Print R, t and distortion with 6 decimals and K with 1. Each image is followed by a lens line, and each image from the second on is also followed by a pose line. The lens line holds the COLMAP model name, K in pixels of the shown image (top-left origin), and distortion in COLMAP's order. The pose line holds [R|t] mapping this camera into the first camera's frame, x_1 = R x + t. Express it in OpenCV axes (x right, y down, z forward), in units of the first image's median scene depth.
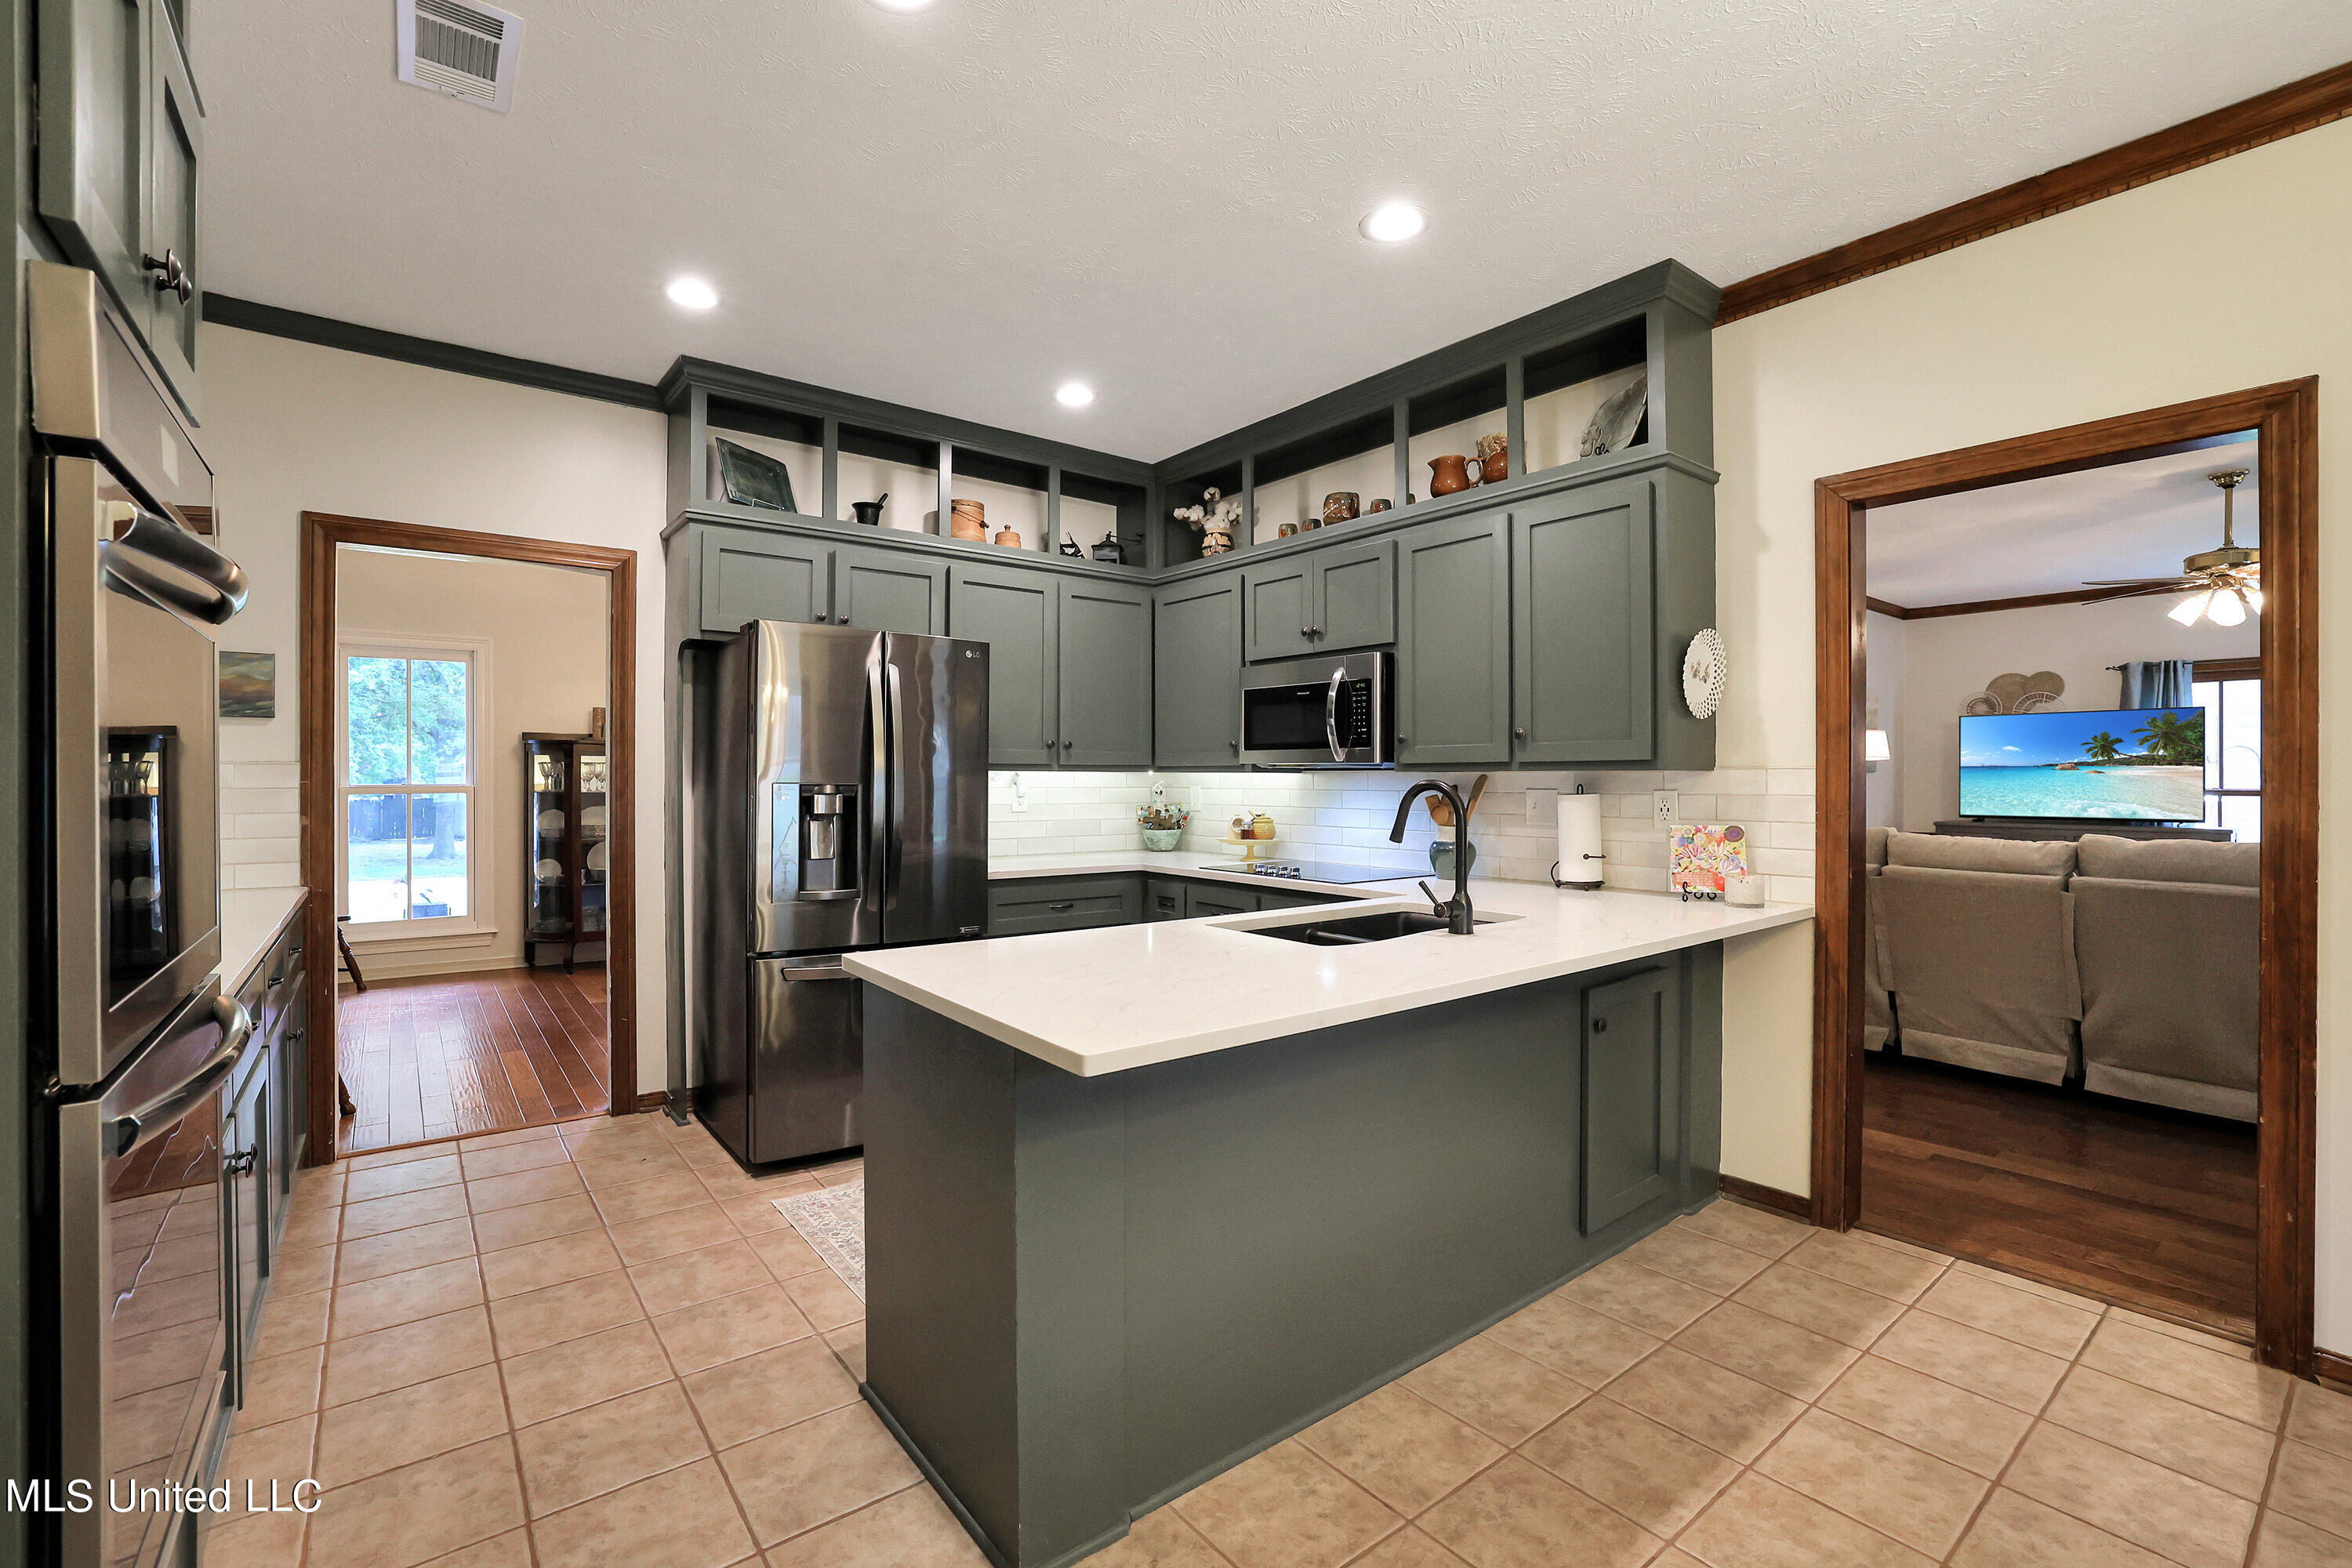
lens RADIAL K [[1029.8, 0, 1176.0], [0, 1029.8, 784.0], [0, 0, 1]] dist [-0.044222, 0.011978]
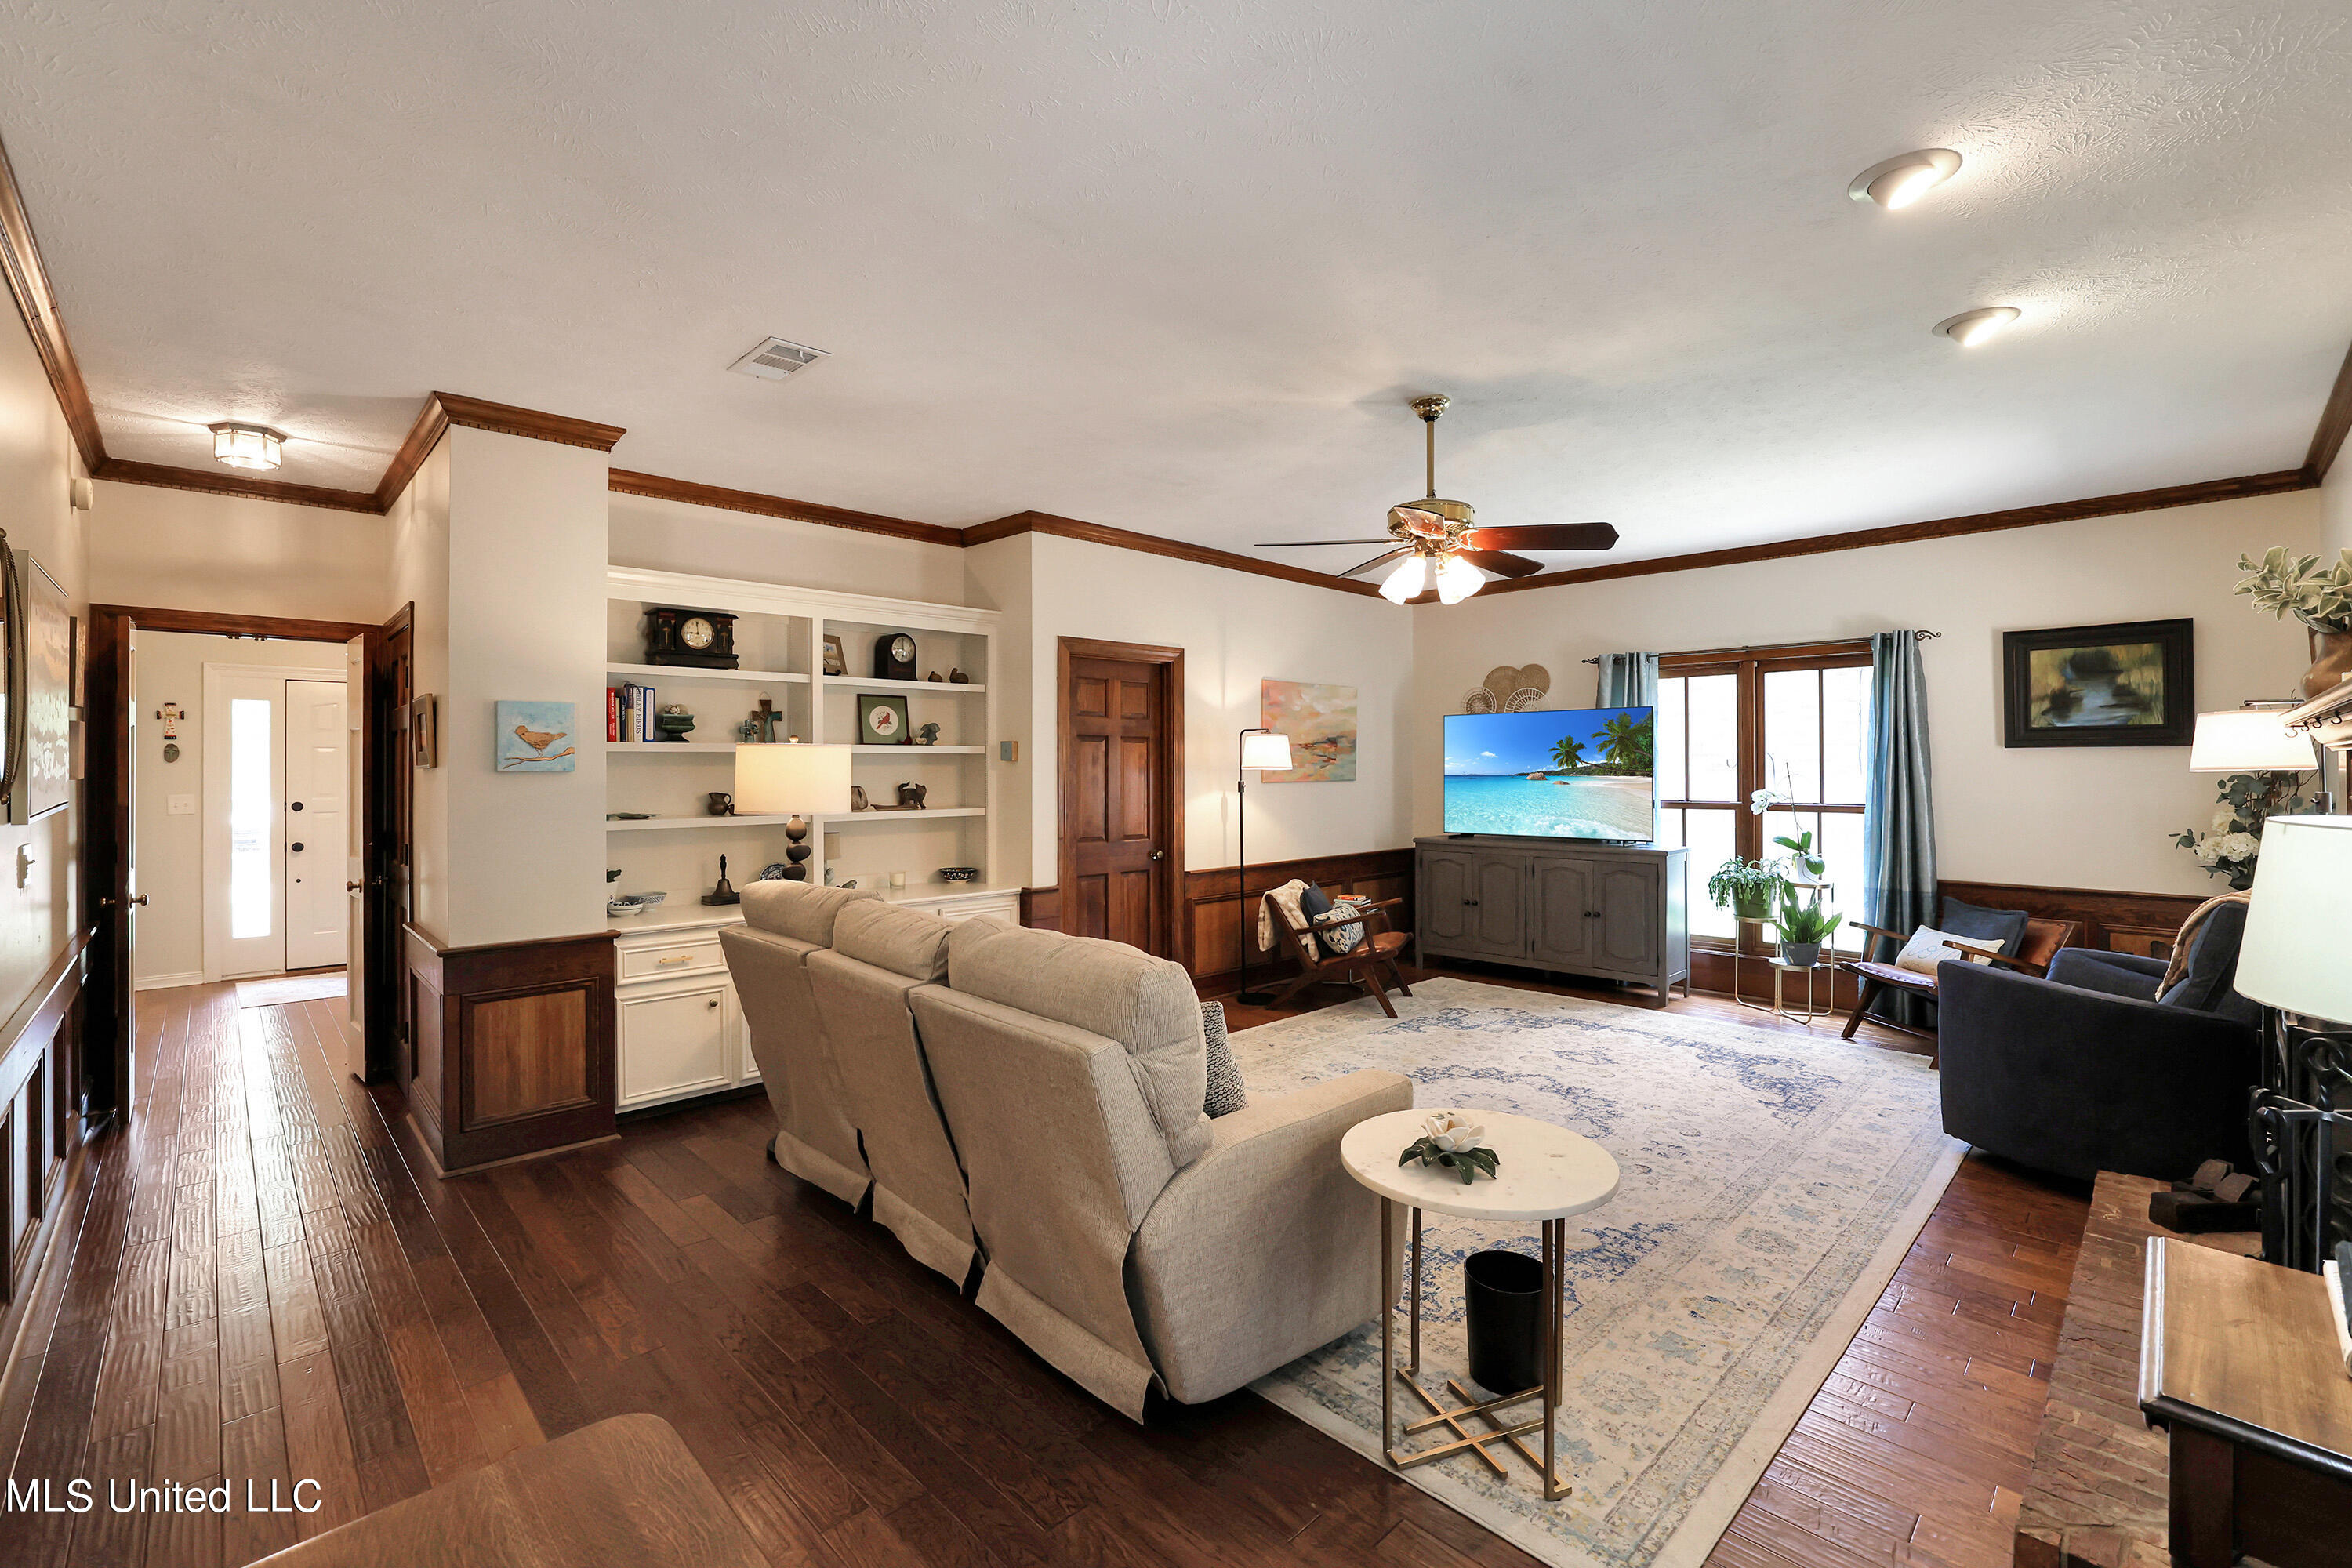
lens RADIAL K [[1028.7, 0, 1153.0], [0, 1028.7, 774.2], [0, 0, 1]] dist [-0.046701, 0.019472]
pose [[0.994735, -0.004831, 0.102371, 0.870662], [0.004713, 0.999988, 0.001396, -0.040458], [-0.102376, -0.000906, 0.994745, 0.284629]]
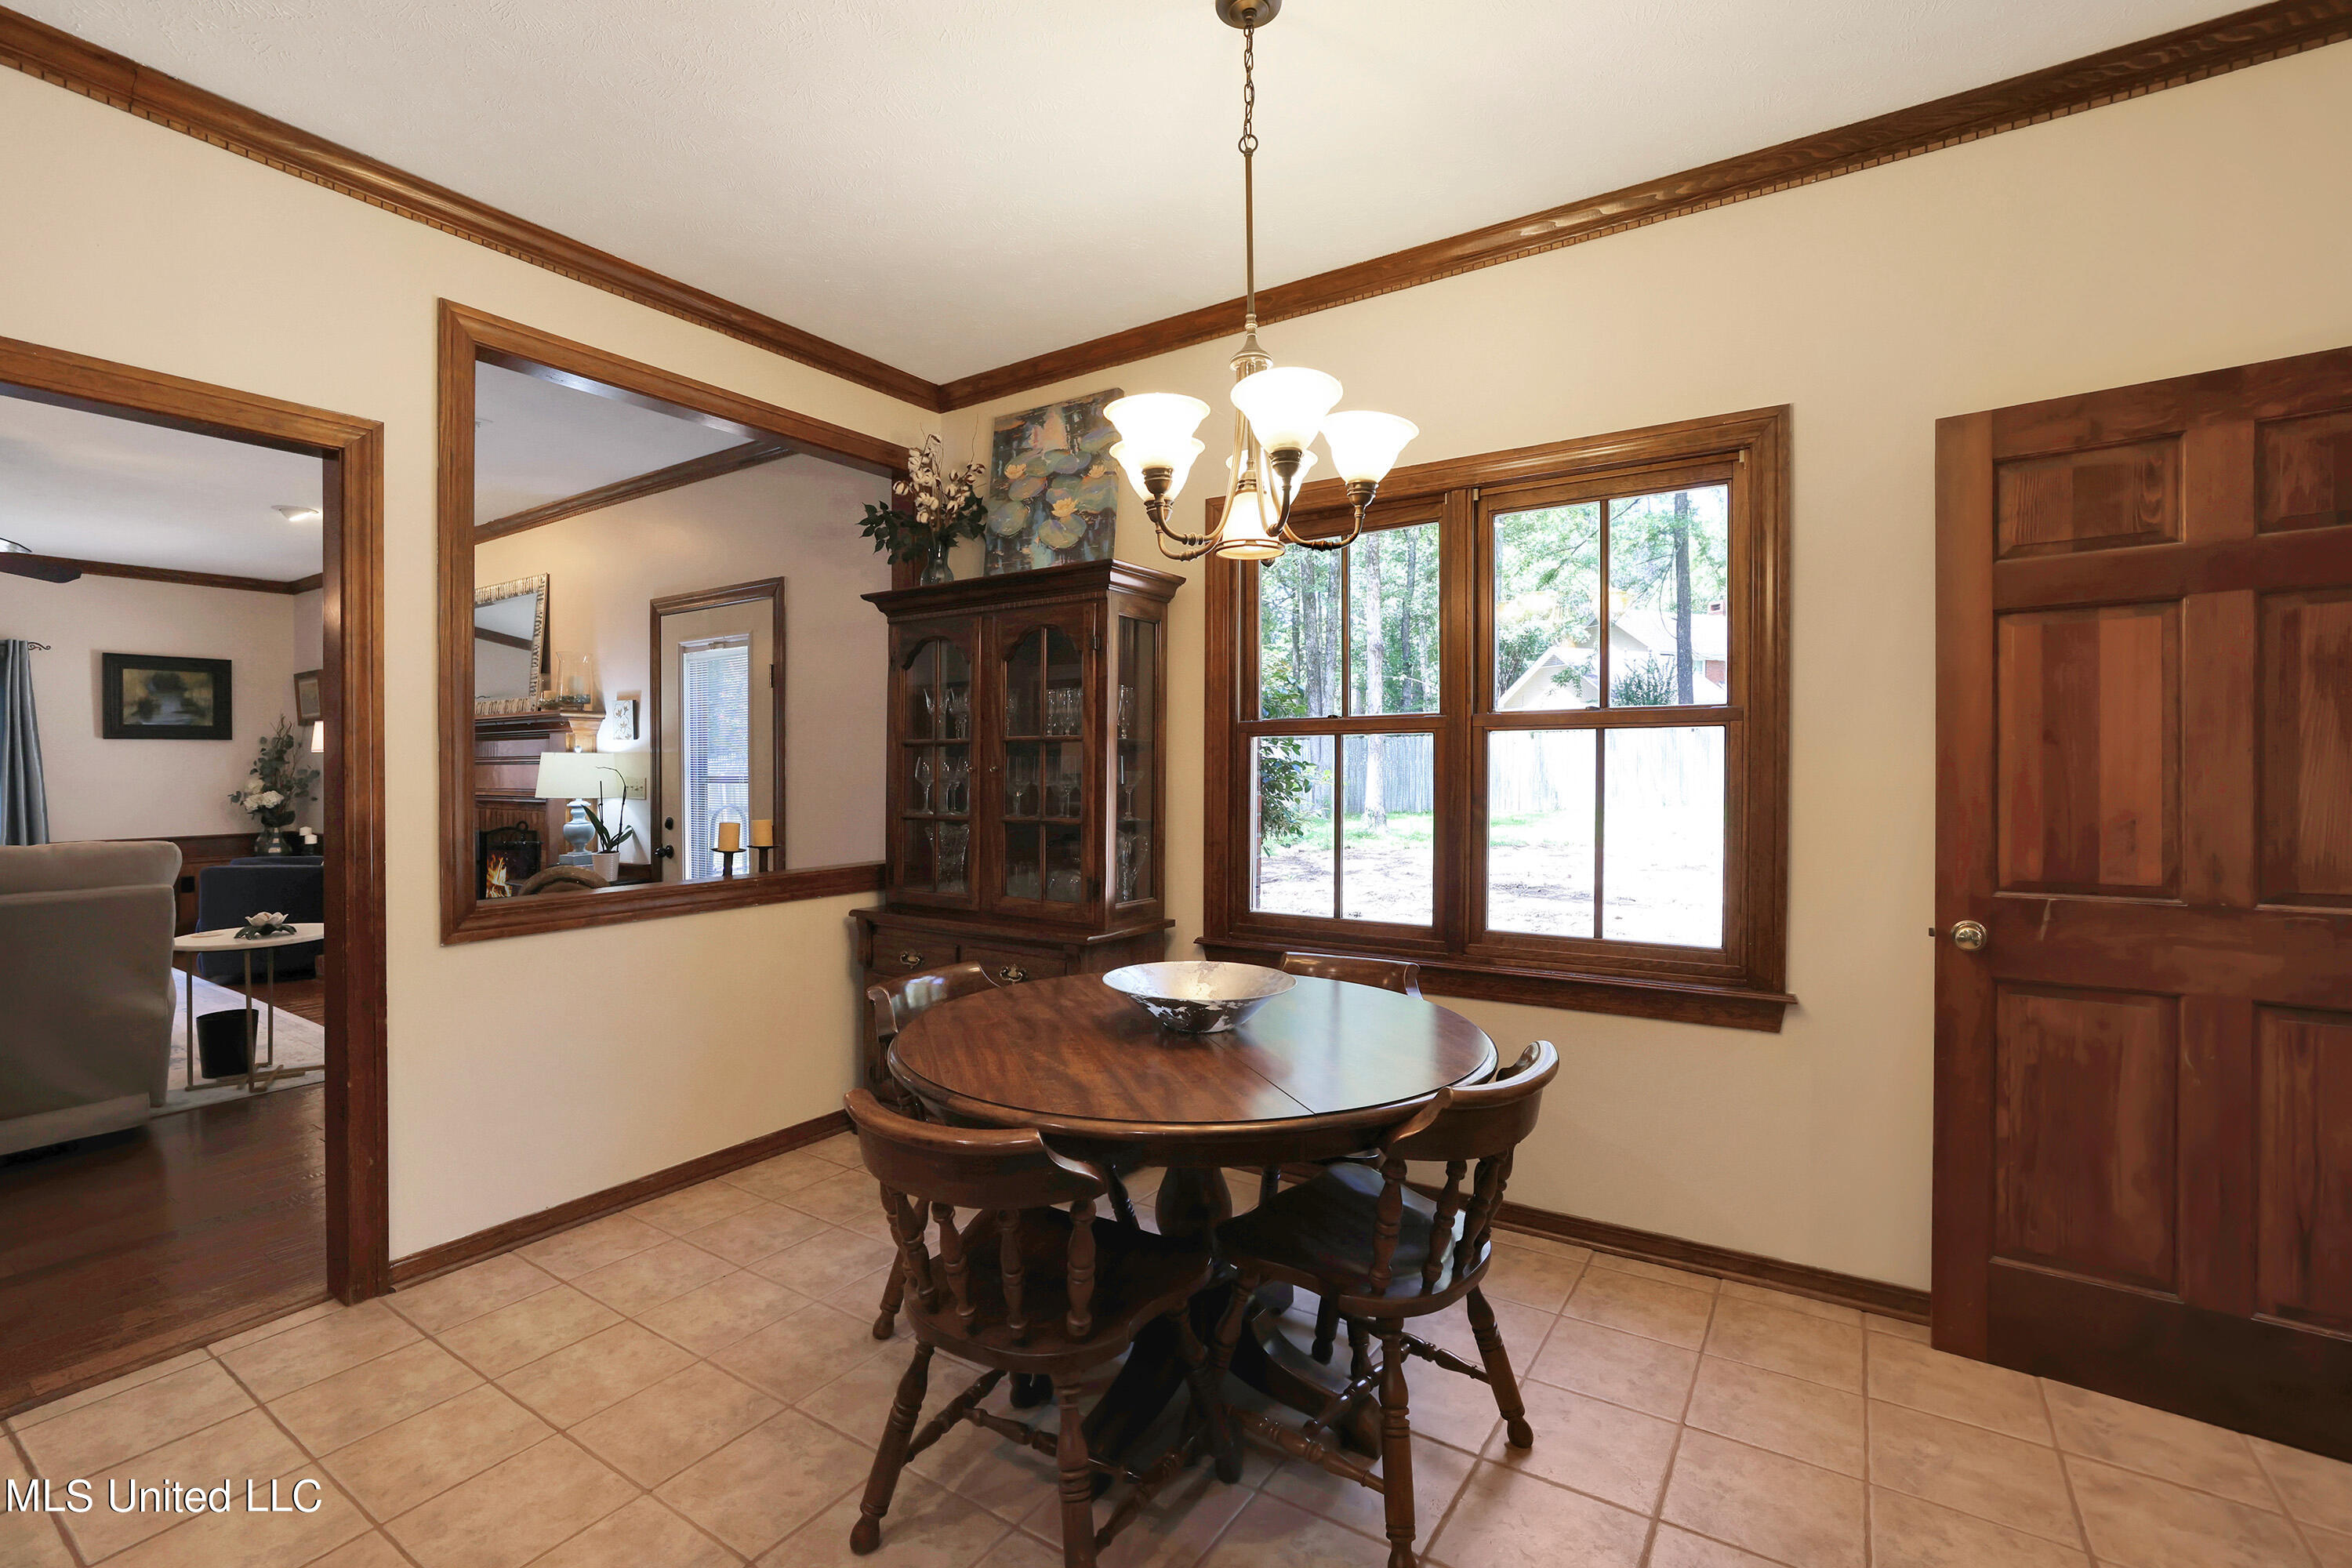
lens RADIAL K [[1029.8, 0, 1176.0], [0, 1029.8, 784.0], [0, 0, 1]] dist [-0.044222, 0.011978]
pose [[-0.332429, -0.016413, 0.942986, -0.138172], [0.012696, 0.999680, 0.021875, -0.002931], [-0.943043, 0.019244, -0.332114, 0.276823]]
